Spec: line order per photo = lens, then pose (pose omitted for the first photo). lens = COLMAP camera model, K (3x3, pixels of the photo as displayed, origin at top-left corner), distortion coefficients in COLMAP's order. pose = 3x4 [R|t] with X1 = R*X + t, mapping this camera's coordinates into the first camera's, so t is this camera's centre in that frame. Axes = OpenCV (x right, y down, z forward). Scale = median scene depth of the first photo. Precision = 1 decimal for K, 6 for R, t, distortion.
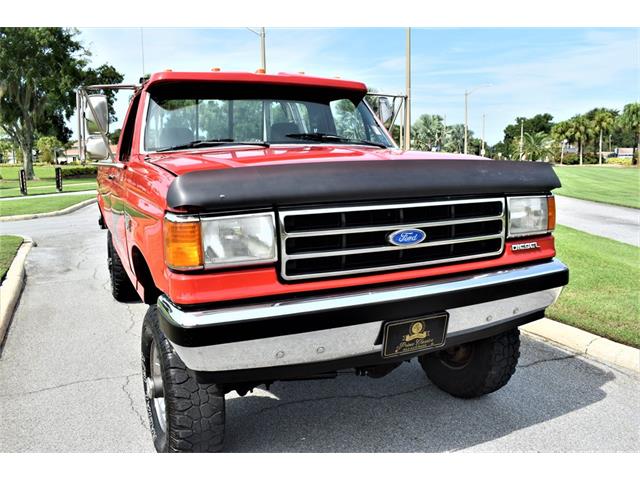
lens RADIAL K [[553.3, 0, 319.4], [0, 553.3, 239.8], [0, 0, 1]] dist [-0.080963, -0.002760]
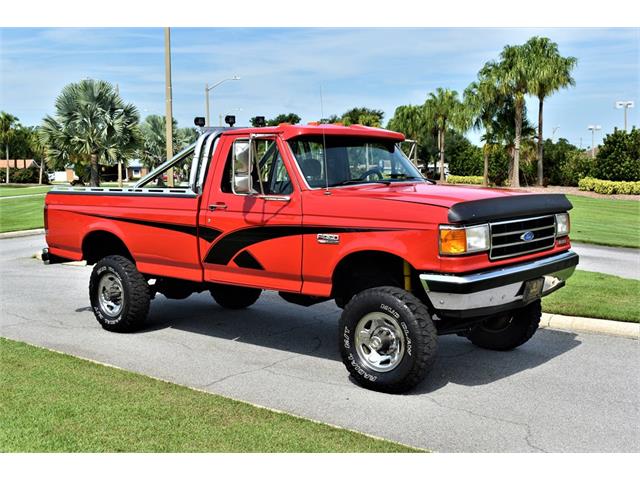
lens RADIAL K [[792.2, 0, 322.0], [0, 792.2, 239.5], [0, 0, 1]] dist [-0.051778, -0.016005]
pose [[0.909336, -0.032961, 0.414755, -0.462823], [0.059464, 0.996919, -0.051147, 0.029296], [-0.411792, 0.071173, 0.908494, -0.332183]]
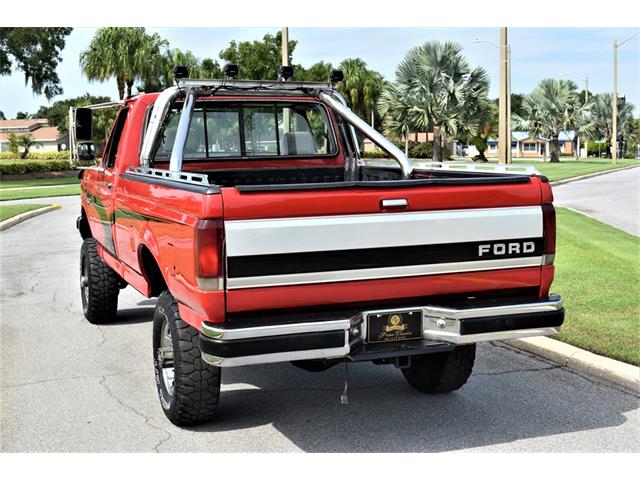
lens RADIAL K [[909.0, 0, 320.8], [0, 909.0, 239.3], [0, 0, 1]] dist [-0.023697, -0.022129]
pose [[0.997608, 0.005235, -0.068924, 0.086954], [-0.008502, 0.998850, -0.047186, 0.033363], [0.068597, 0.047659, 0.996505, -0.343857]]
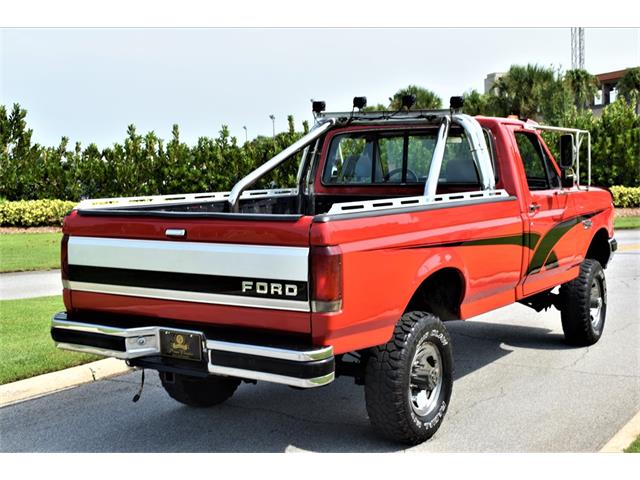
lens RADIAL K [[880.6, 0, 318.2], [0, 880.6, 240.1], [0, 0, 1]] dist [-0.043276, 0.024328]
pose [[0.538253, 0.078706, -0.839100, 0.664201], [-0.122953, 0.992311, 0.014207, -0.033300], [0.833766, 0.095523, 0.543791, -0.017571]]
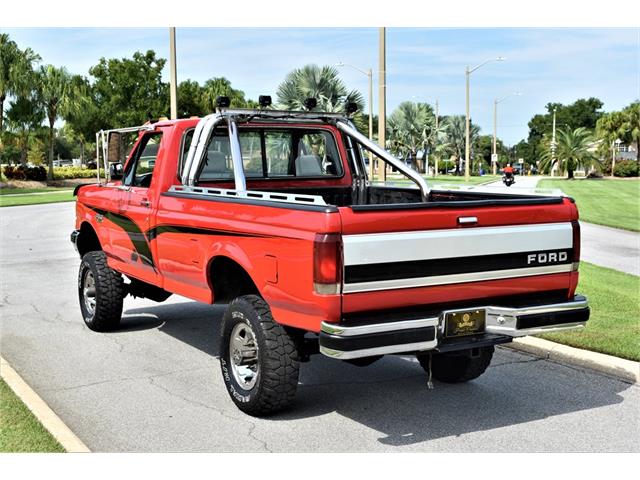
lens RADIAL K [[880.6, 0, 318.2], [0, 880.6, 240.1], [0, 0, 1]] dist [-0.043276, 0.024328]
pose [[0.996170, 0.001223, 0.087434, -0.078189], [0.004152, 0.998113, -0.061261, 0.038528], [-0.087344, 0.061390, 0.994285, -0.422221]]
